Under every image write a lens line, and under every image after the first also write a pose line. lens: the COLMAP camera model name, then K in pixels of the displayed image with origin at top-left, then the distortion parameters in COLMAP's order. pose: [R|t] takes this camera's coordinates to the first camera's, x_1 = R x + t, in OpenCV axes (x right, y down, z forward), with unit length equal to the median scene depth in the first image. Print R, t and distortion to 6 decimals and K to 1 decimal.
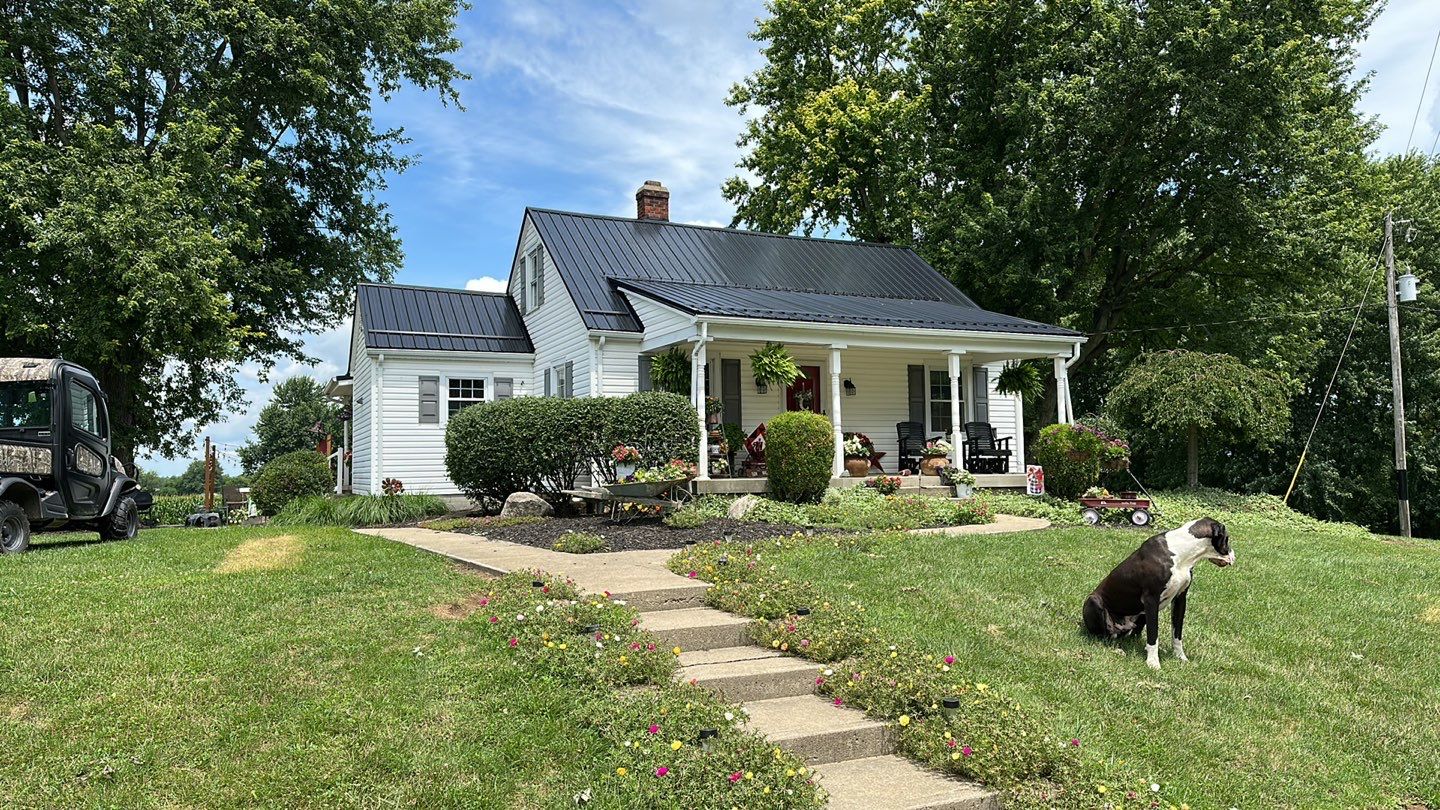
lens RADIAL K [[963.6, 0, 720.1], [0, 963.6, 419.5], [0, 0, 1]] dist [0.088912, -0.102330]
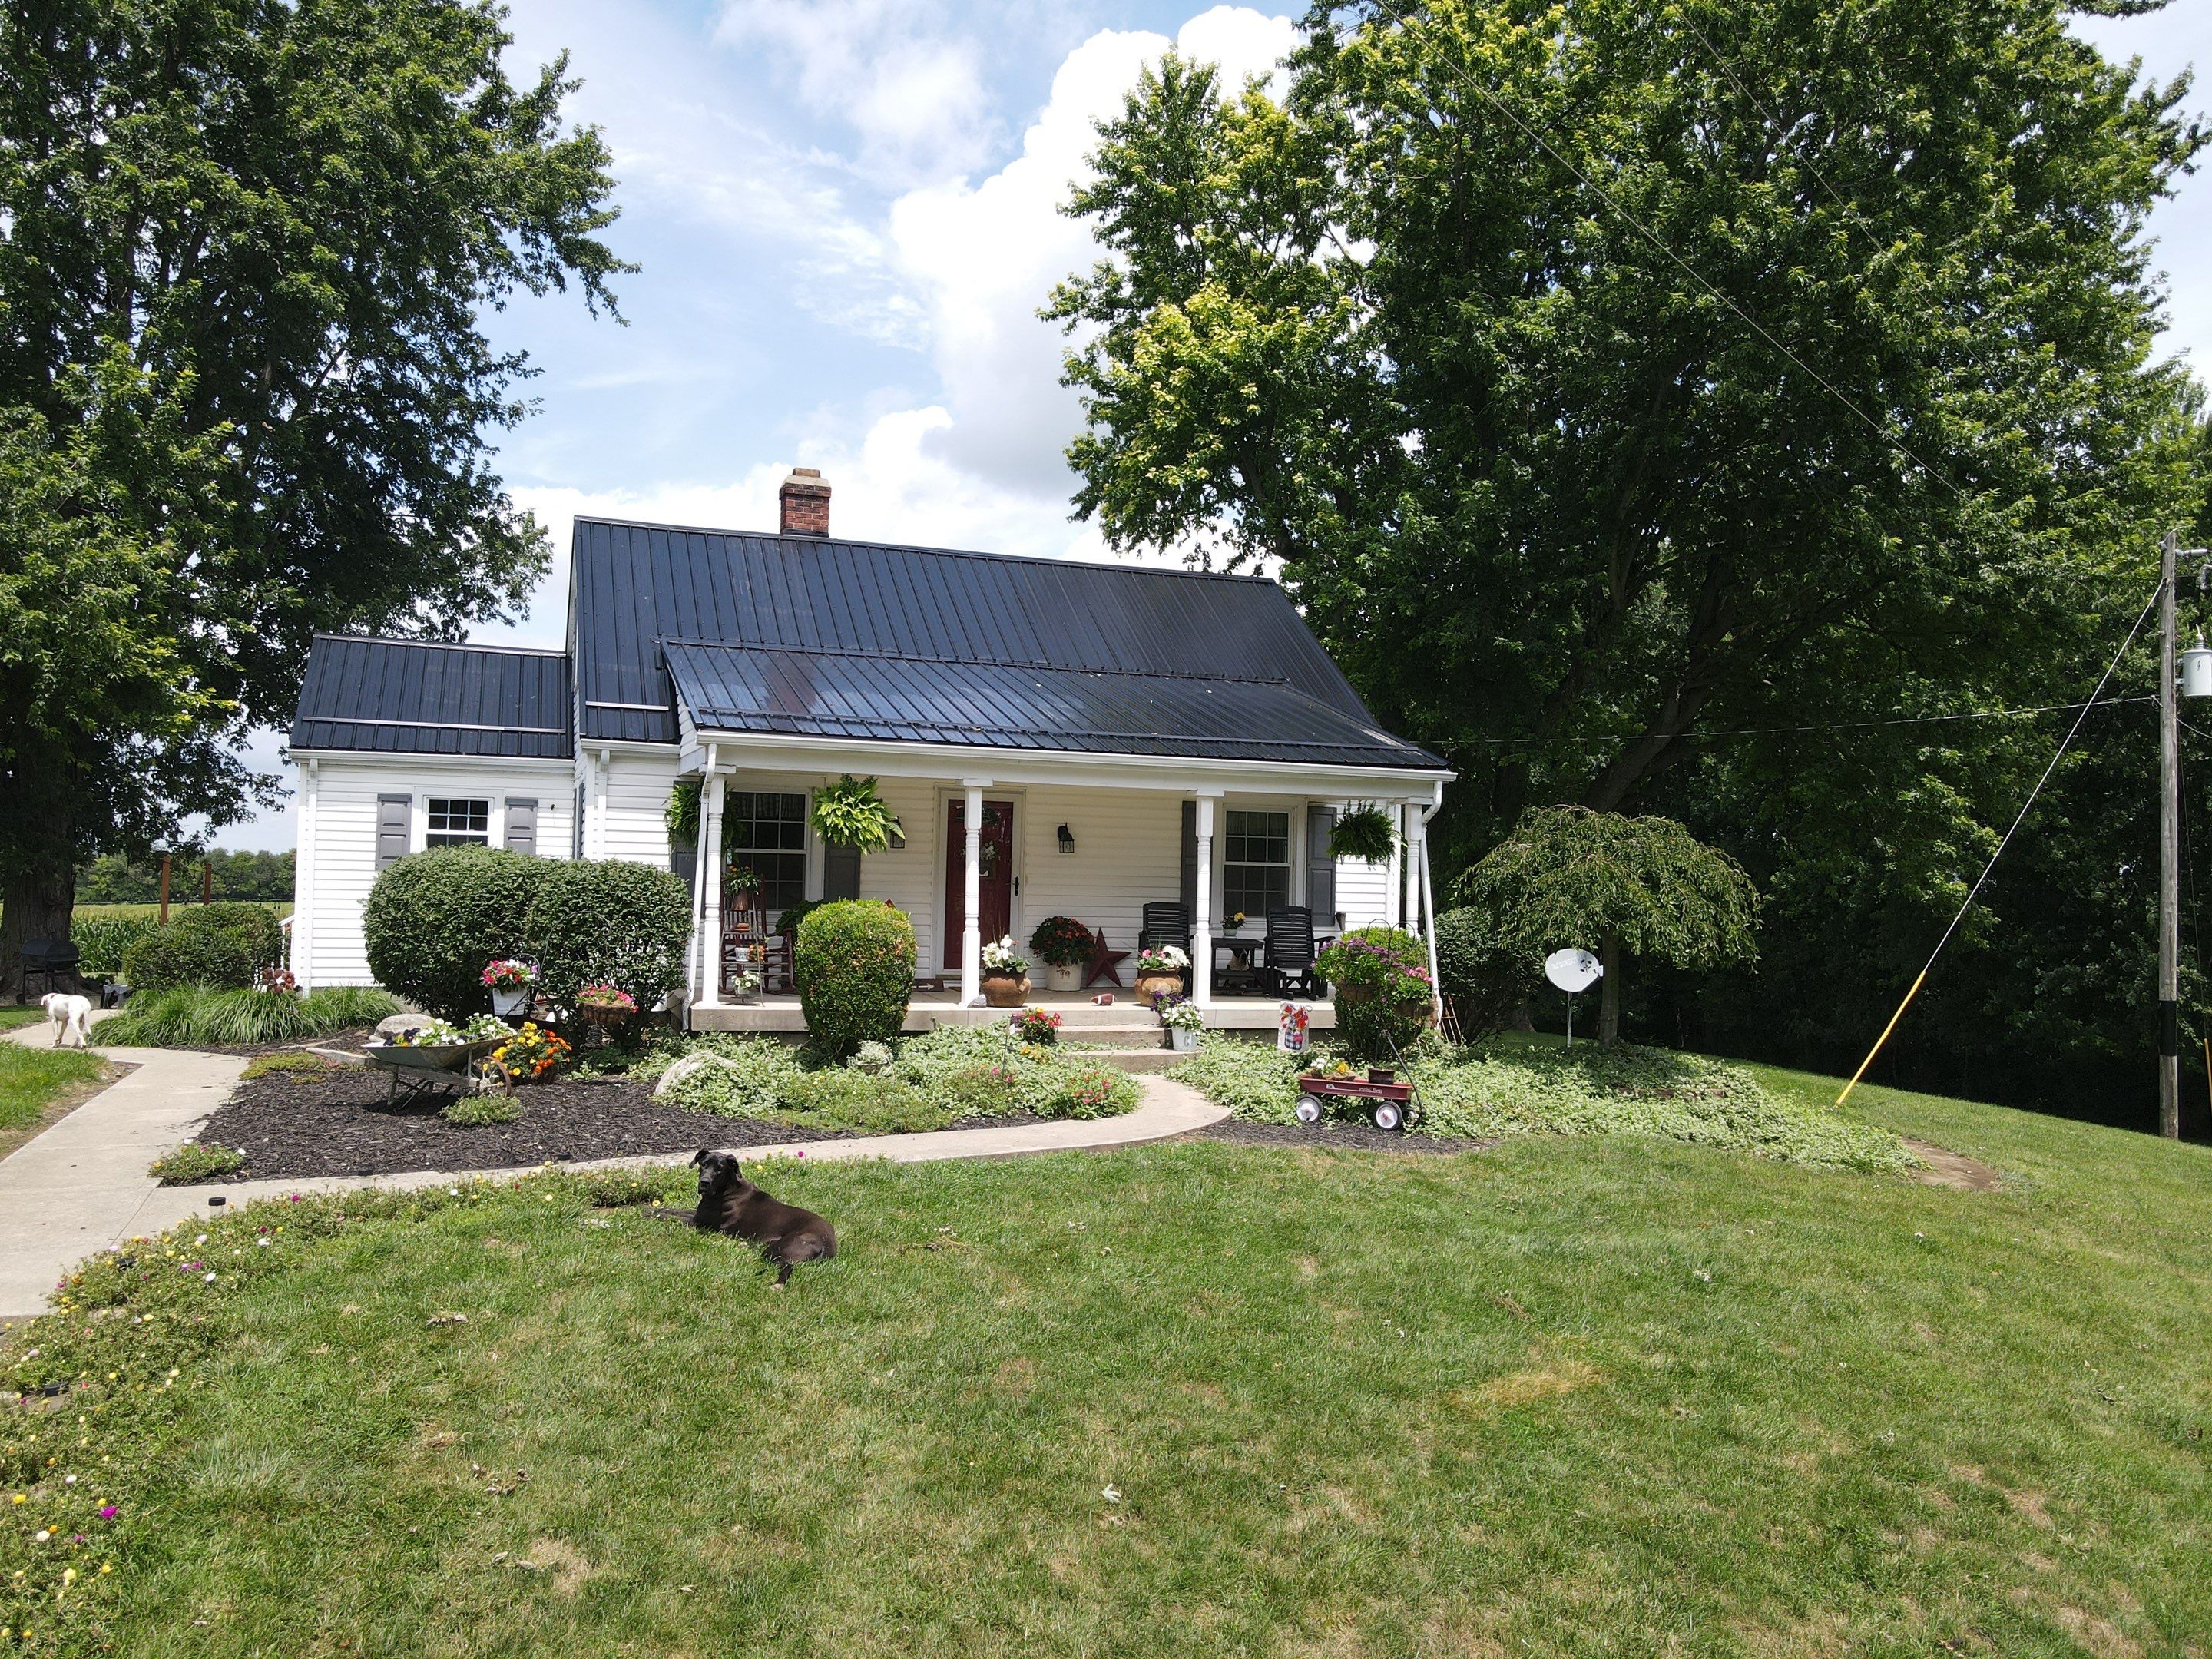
lens RADIAL K [[1647.5, 0, 1080.6], [0, 1647.5, 821.0], [0, 0, 1]] dist [0.007151, 0.009548]
pose [[0.993367, 0.036024, -0.109201, 0.246386], [-0.034510, 0.999281, 0.015721, -0.059006], [0.109689, -0.011848, 0.993895, 0.008913]]
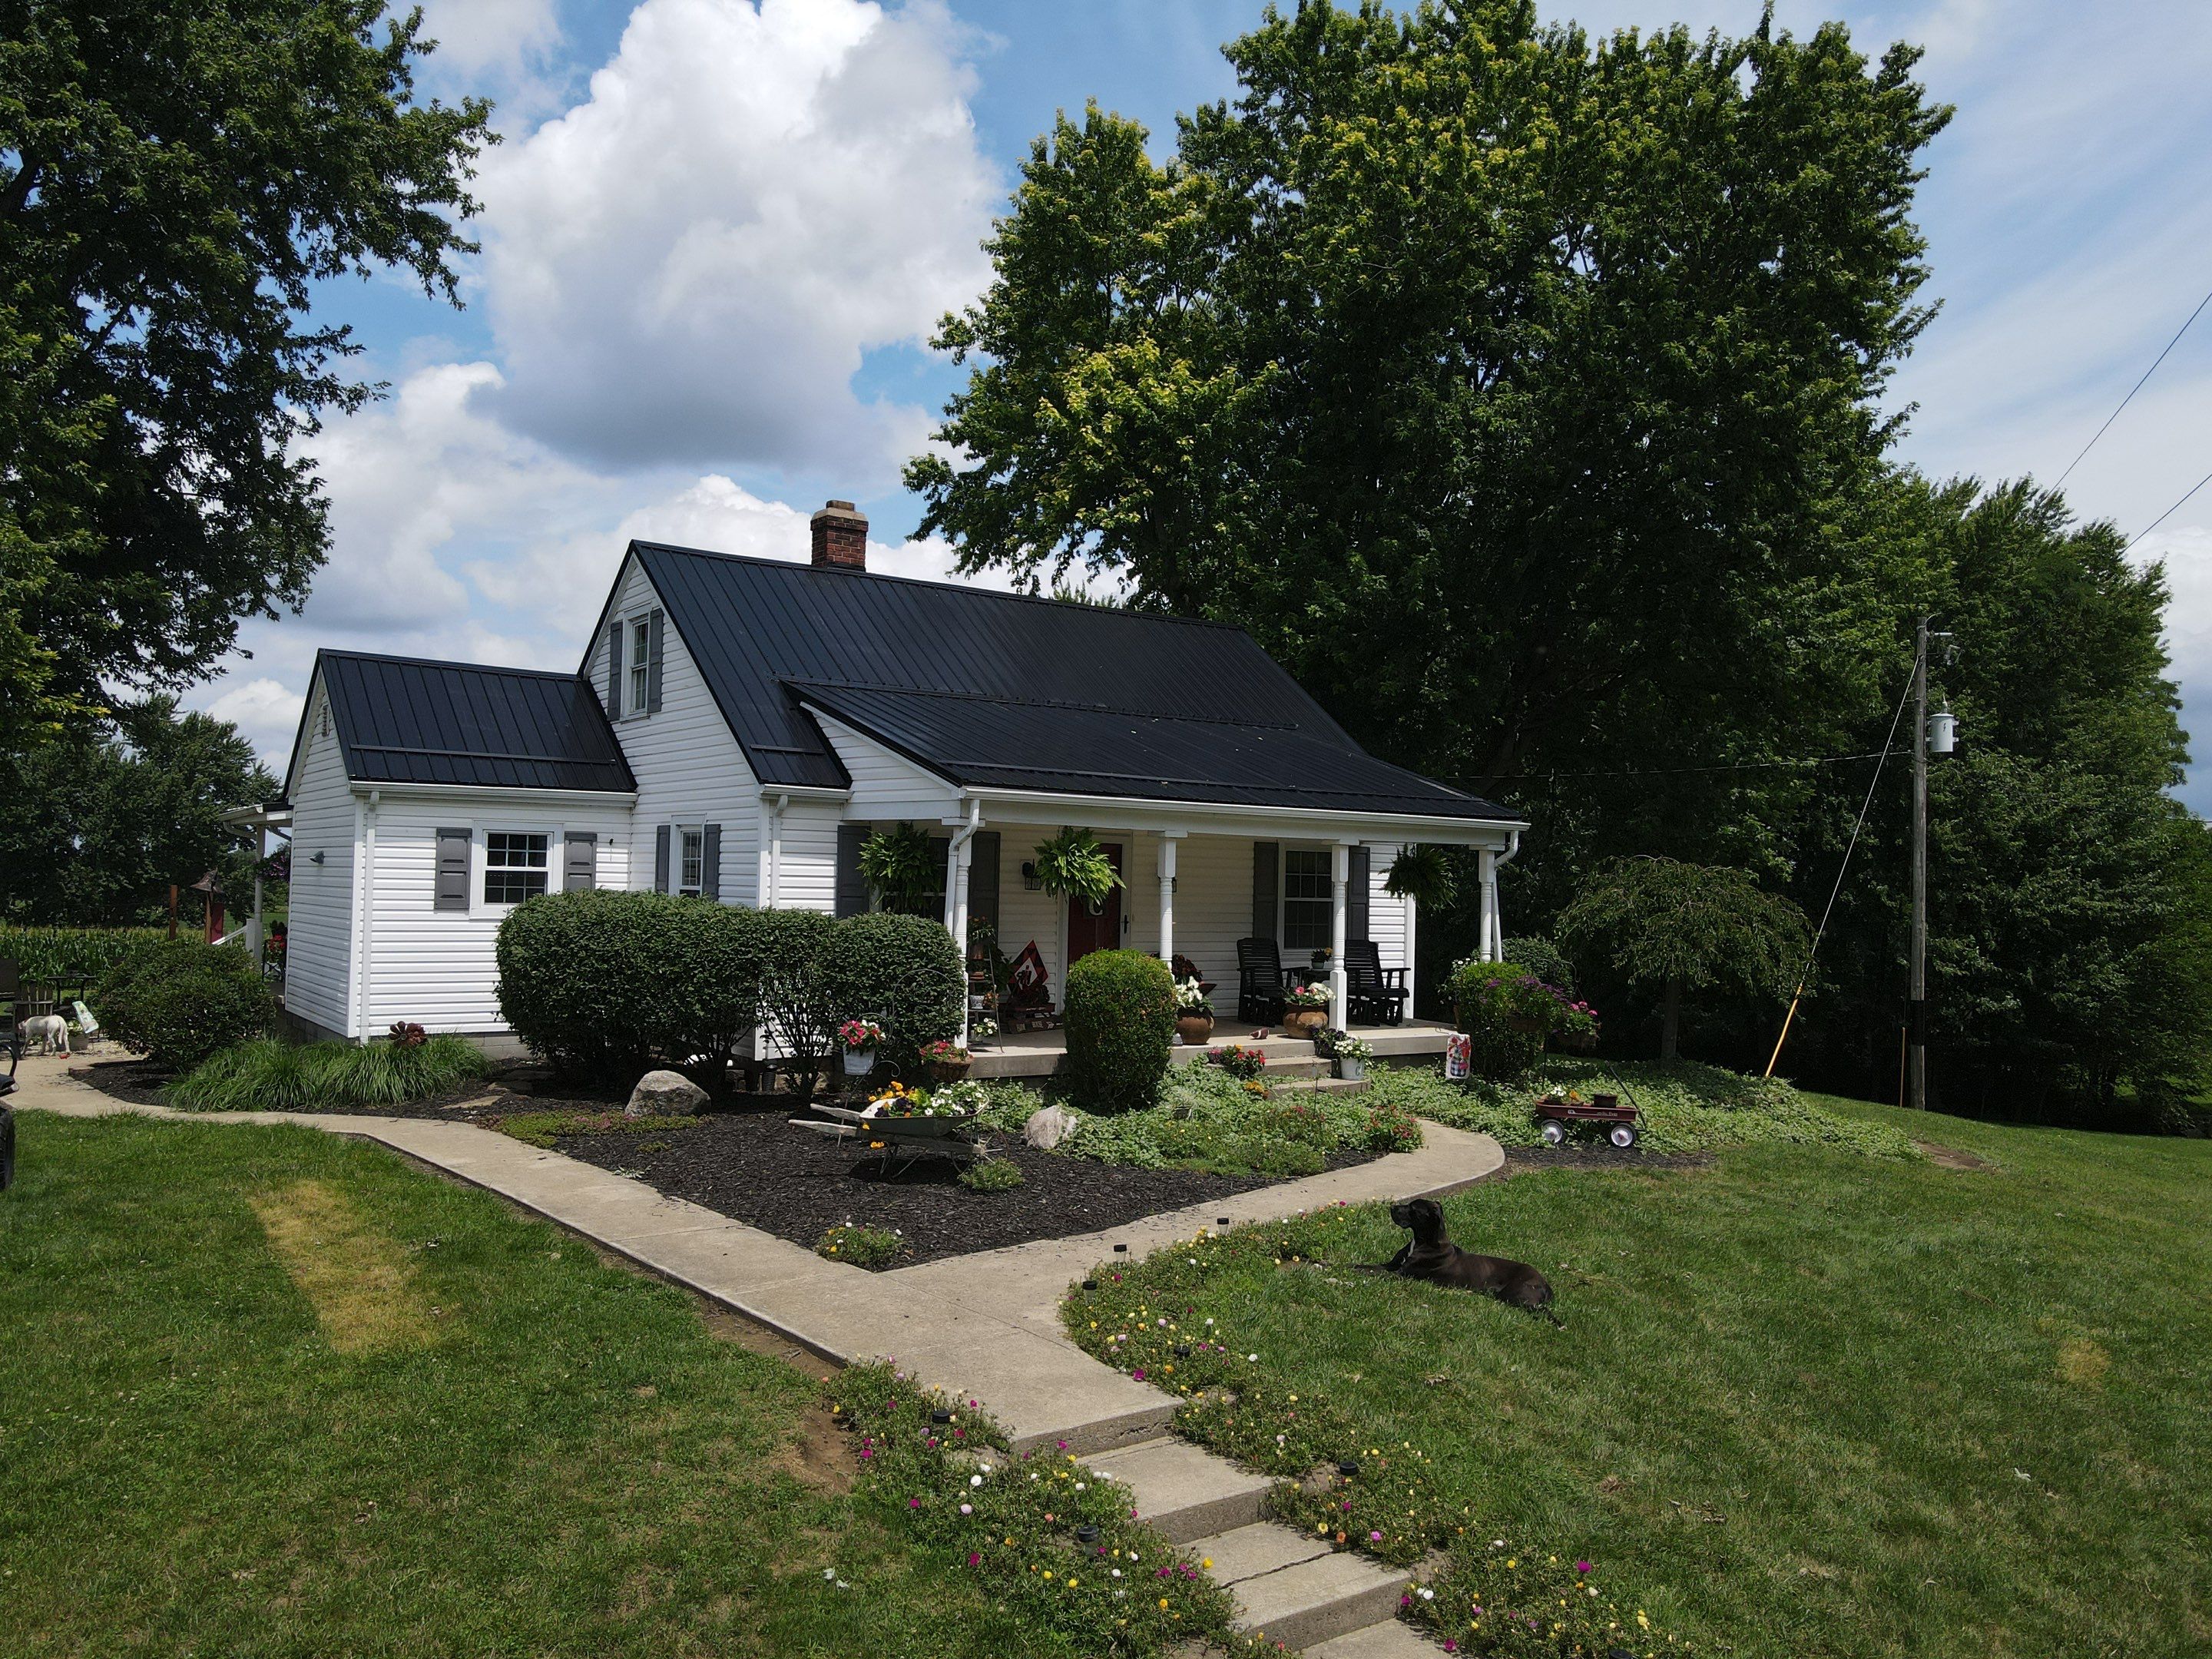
lens RADIAL K [[1644.3, 0, 1085.1], [0, 1644.3, 832.4], [0, 0, 1]] dist [-0.014226, 0.064999]
pose [[0.985054, 0.043862, 0.166567, -0.091901], [-0.047504, 0.998710, 0.017941, -0.077938], [-0.165565, -0.025585, 0.985867, -0.031035]]
